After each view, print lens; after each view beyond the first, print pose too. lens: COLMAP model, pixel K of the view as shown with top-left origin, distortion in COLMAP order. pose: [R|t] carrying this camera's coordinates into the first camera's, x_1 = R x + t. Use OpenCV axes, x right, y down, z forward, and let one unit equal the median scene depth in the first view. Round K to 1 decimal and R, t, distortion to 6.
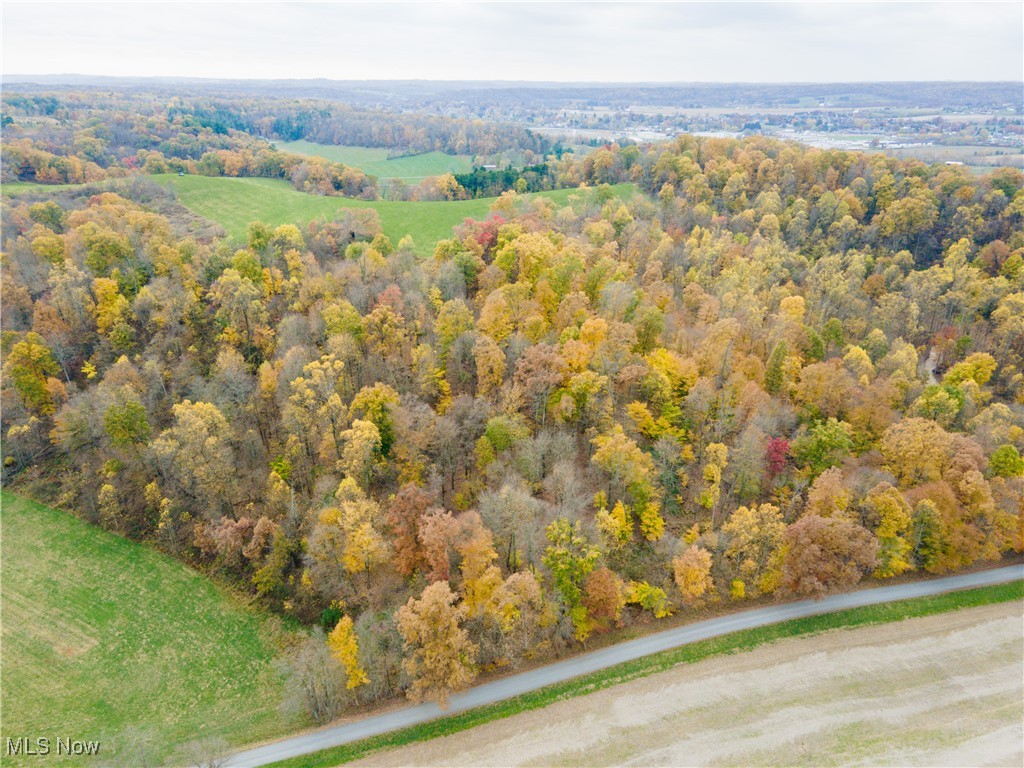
lens RADIAL K [[748.2, 0, 512.0], [0, 748.2, 384.0], [0, 0, 1]] dist [0.006265, 0.088936]
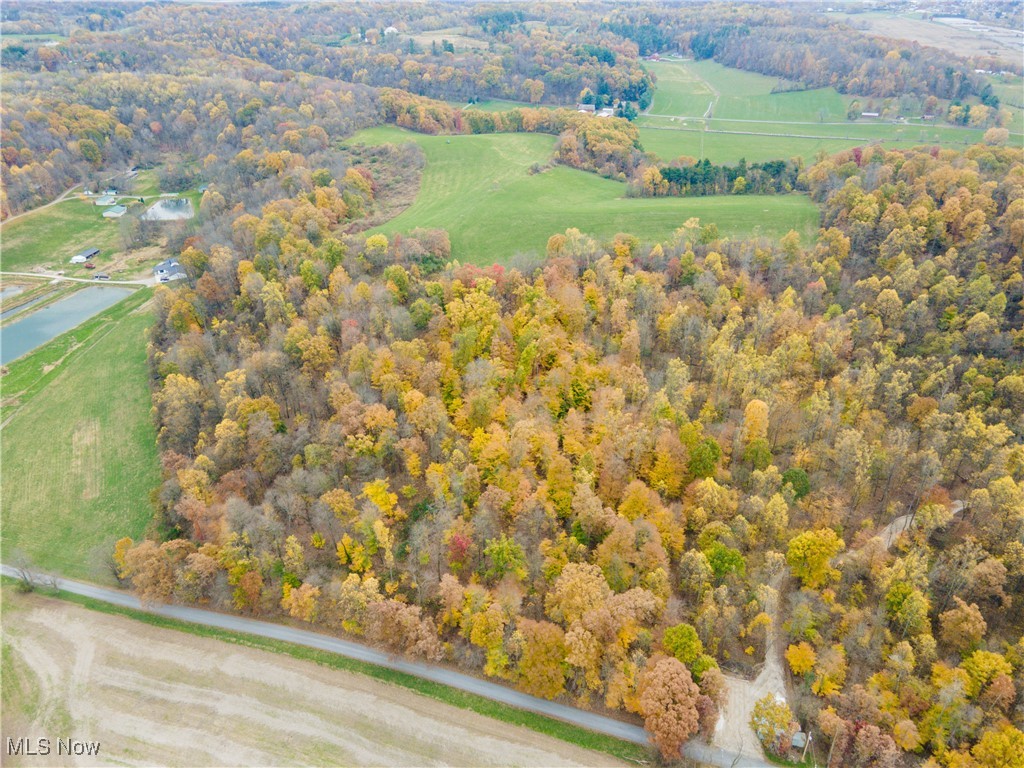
lens RADIAL K [[756.4, 0, 507.4], [0, 756.4, 381.1], [0, 0, 1]] dist [0.025409, 0.045515]
pose [[0.809536, 0.280401, -0.515778, 0.167664], [-0.209535, 0.958701, 0.192320, -0.071827], [0.548403, -0.047617, 0.834857, 0.004291]]
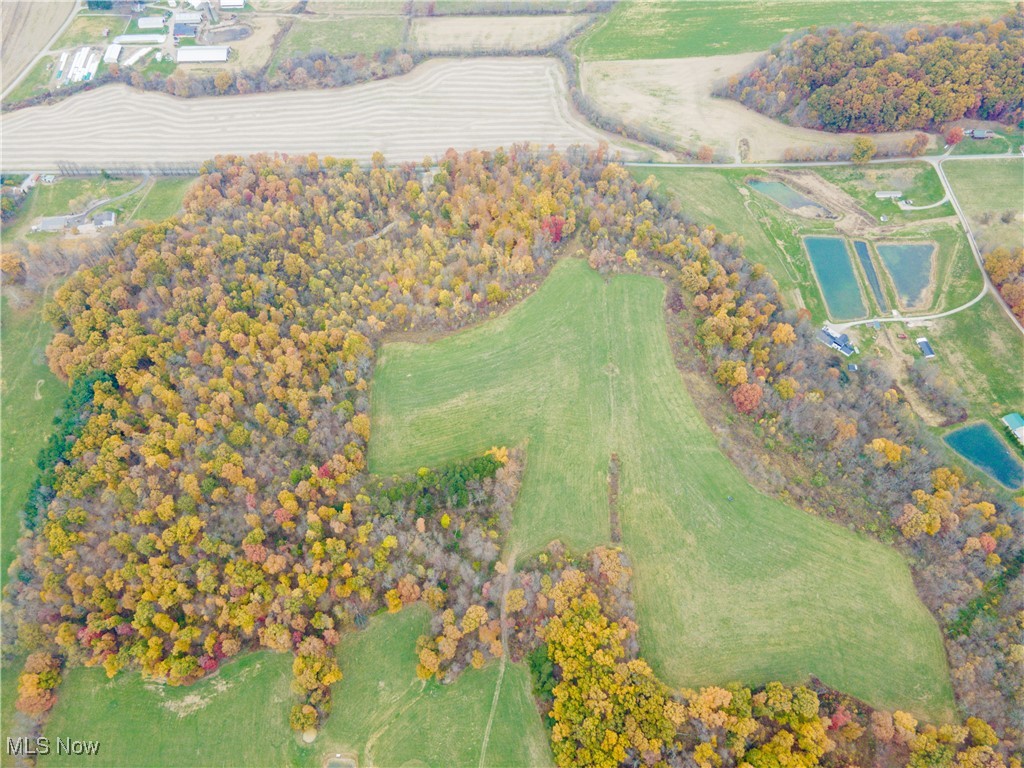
lens RADIAL K [[756.4, 0, 507.4], [0, 756.4, 381.1], [0, 0, 1]] dist [0.025409, 0.045515]
pose [[-0.943623, -0.257756, 0.207695, -0.136472], [0.153002, 0.216775, 0.964157, -0.633027], [-0.293541, 0.941579, -0.165116, 0.489090]]
